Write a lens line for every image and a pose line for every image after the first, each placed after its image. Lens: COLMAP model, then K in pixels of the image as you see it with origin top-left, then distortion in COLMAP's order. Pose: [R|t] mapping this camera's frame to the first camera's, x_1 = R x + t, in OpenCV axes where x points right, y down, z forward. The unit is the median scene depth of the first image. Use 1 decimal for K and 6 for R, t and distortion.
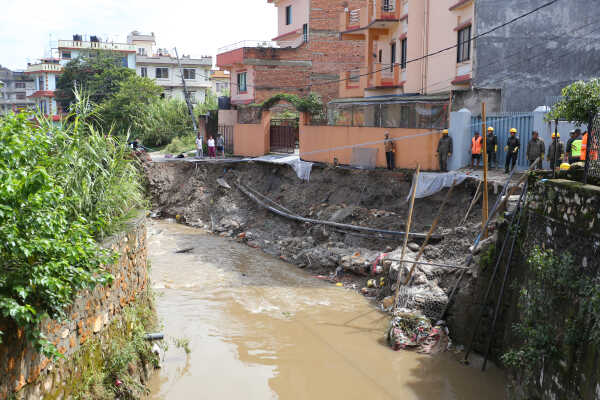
lens RADIAL K [[651.2, 0, 300.0], [0, 651.2, 200.0], [0, 0, 1]] dist [0.026773, 0.057049]
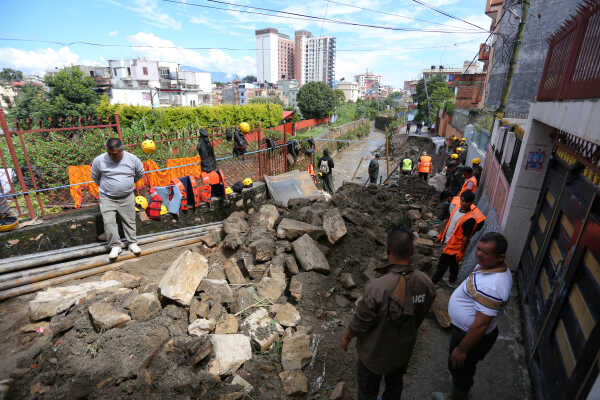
lens RADIAL K [[290.1, 0, 302.0], [0, 290.1, 194.6], [0, 0, 1]] dist [-0.057072, 0.022956]
pose [[0.621288, 0.249178, -0.742907, 0.509061], [-0.100902, 0.965639, 0.239500, -0.095244], [0.777058, -0.073838, 0.625083, 0.256561]]
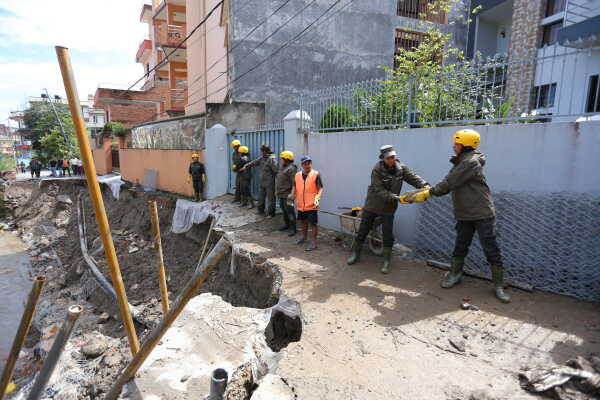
lens RADIAL K [[290.1, 0, 302.0], [0, 290.1, 194.6], [0, 0, 1]] dist [-0.057072, 0.022956]
pose [[0.968939, -0.029182, 0.245572, 0.247019], [0.022369, 0.999285, 0.030488, -0.057415], [-0.246286, -0.024048, 0.968899, 0.589691]]
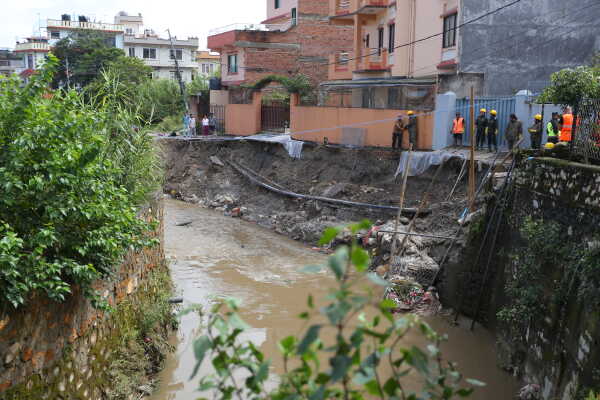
lens RADIAL K [[630.0, 0, 300.0], [0, 630.0, 200.0], [0, 0, 1]] dist [0.024369, 0.028521]
pose [[0.999346, 0.004350, 0.035903, -0.028385], [-0.005568, 0.999410, 0.033886, 0.003400], [-0.035734, -0.034063, 0.998781, -0.027564]]
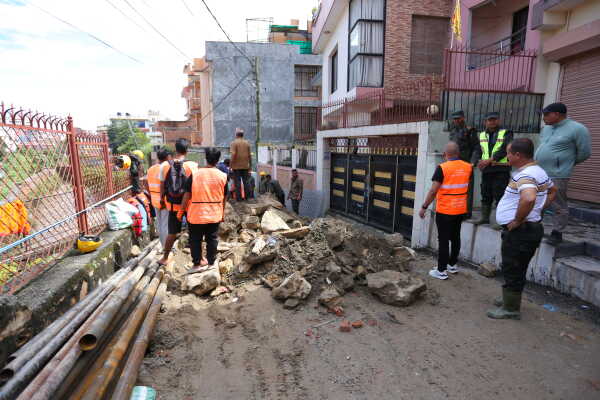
lens RADIAL K [[290.1, 0, 302.0], [0, 290.1, 194.6], [0, 0, 1]] dist [-0.057072, 0.022956]
pose [[0.994333, -0.024688, 0.103404, 0.411318], [0.020154, 0.998799, 0.044668, -0.058772], [-0.104383, -0.042331, 0.993636, 0.106214]]
